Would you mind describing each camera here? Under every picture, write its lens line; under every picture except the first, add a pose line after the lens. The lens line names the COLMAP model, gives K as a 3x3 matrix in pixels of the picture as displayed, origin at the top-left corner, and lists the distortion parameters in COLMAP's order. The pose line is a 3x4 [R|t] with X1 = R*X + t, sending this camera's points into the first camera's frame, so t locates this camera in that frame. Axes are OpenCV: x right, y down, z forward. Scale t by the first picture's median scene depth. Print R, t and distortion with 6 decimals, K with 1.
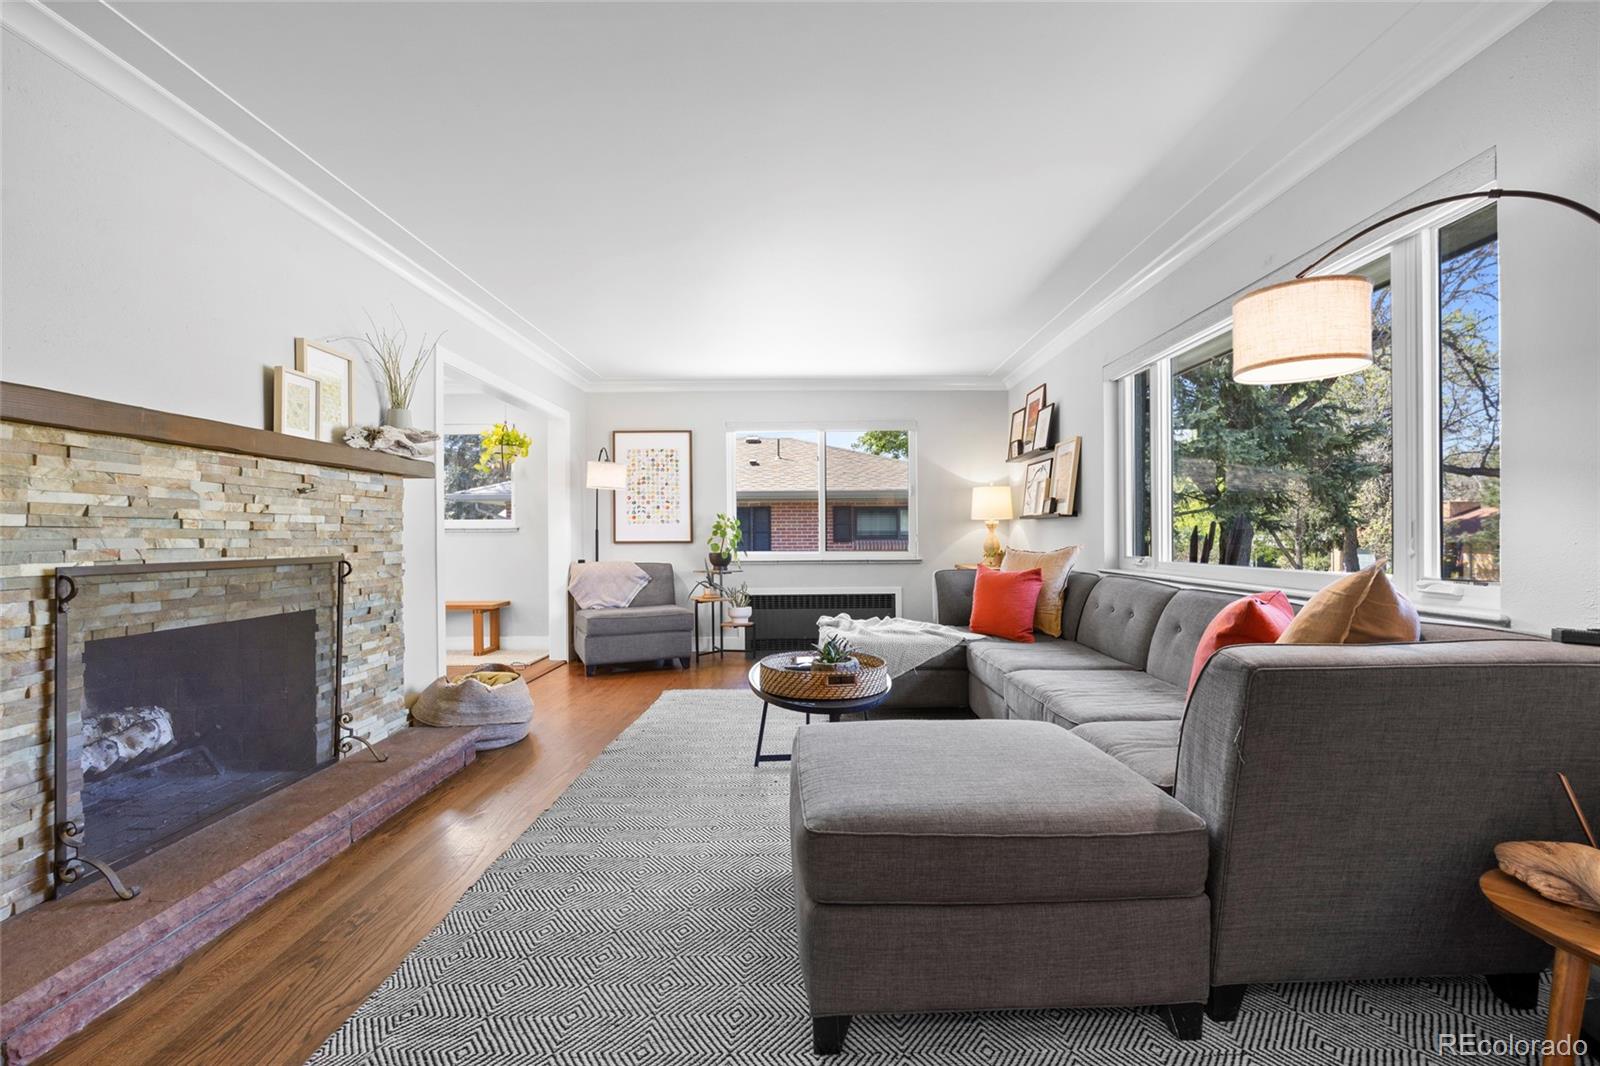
lens RADIAL K [[714.0, 0, 800.0], [0, 714.0, 533.0], [0, 0, 1]] dist [-0.000771, 0.000465]
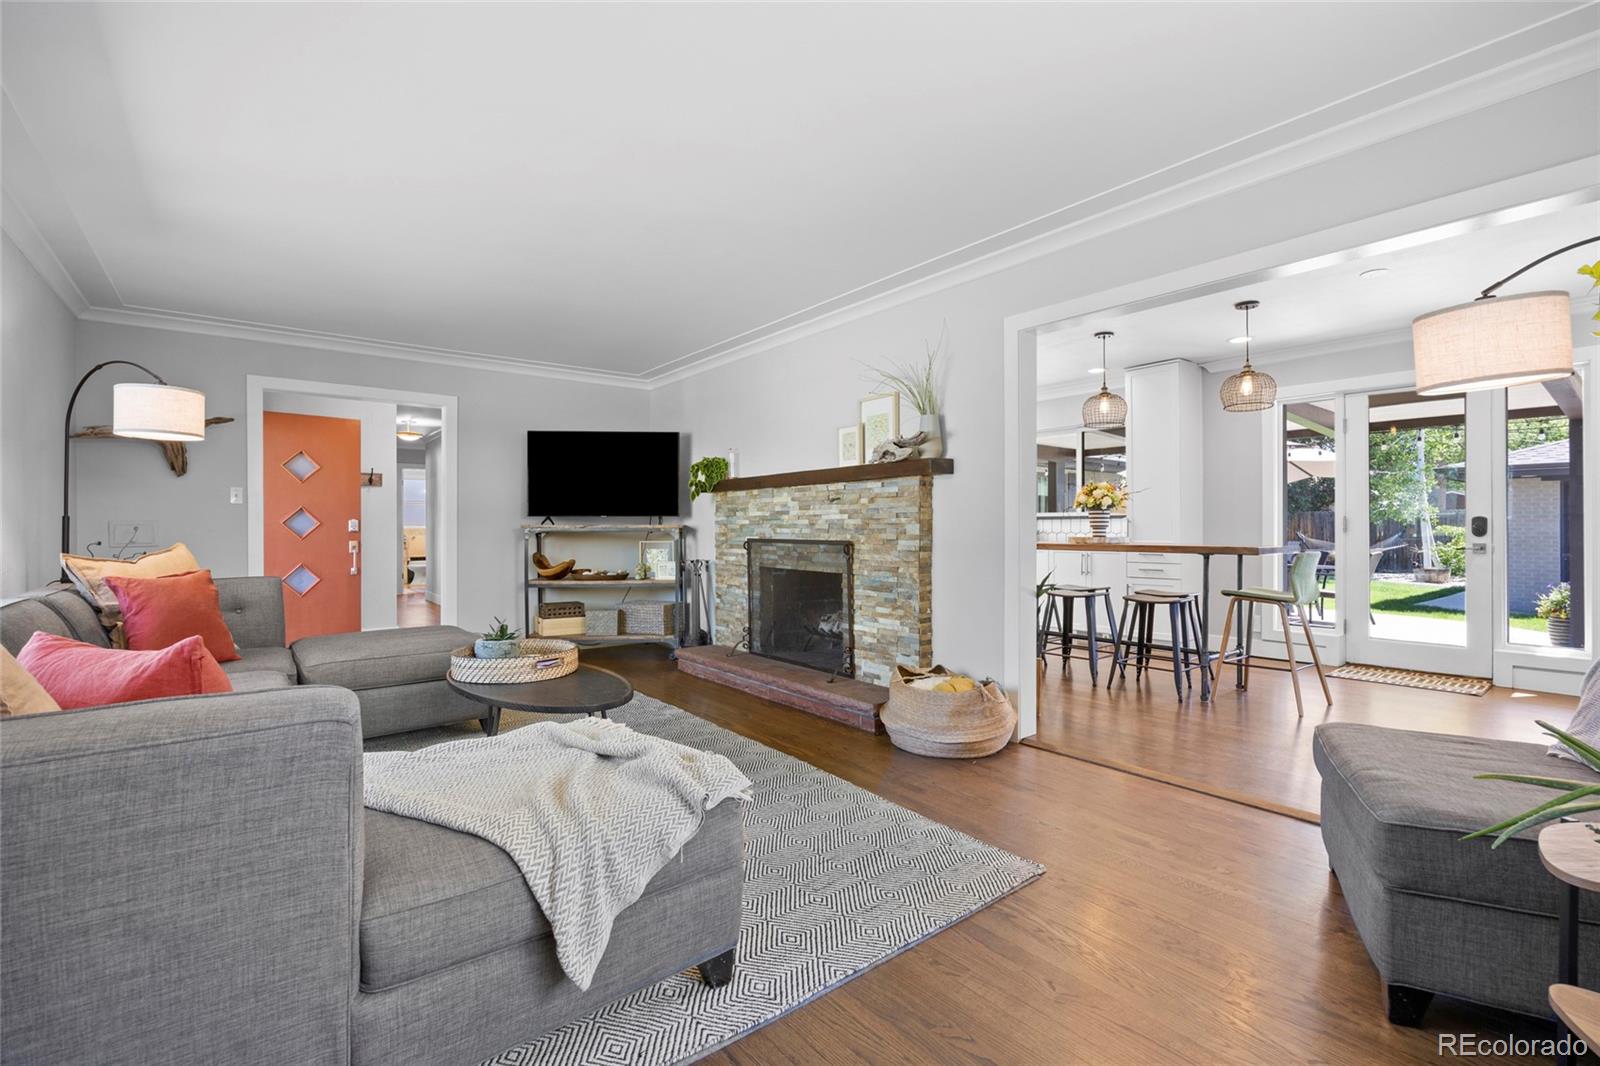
lens RADIAL K [[714.0, 0, 800.0], [0, 714.0, 533.0], [0, 0, 1]] dist [-0.000771, 0.000465]
pose [[-0.788307, 0.009863, -0.615203, 0.400041], [0.006553, 0.999949, 0.007635, 0.004595], [0.615247, 0.001987, -0.788332, 2.395353]]
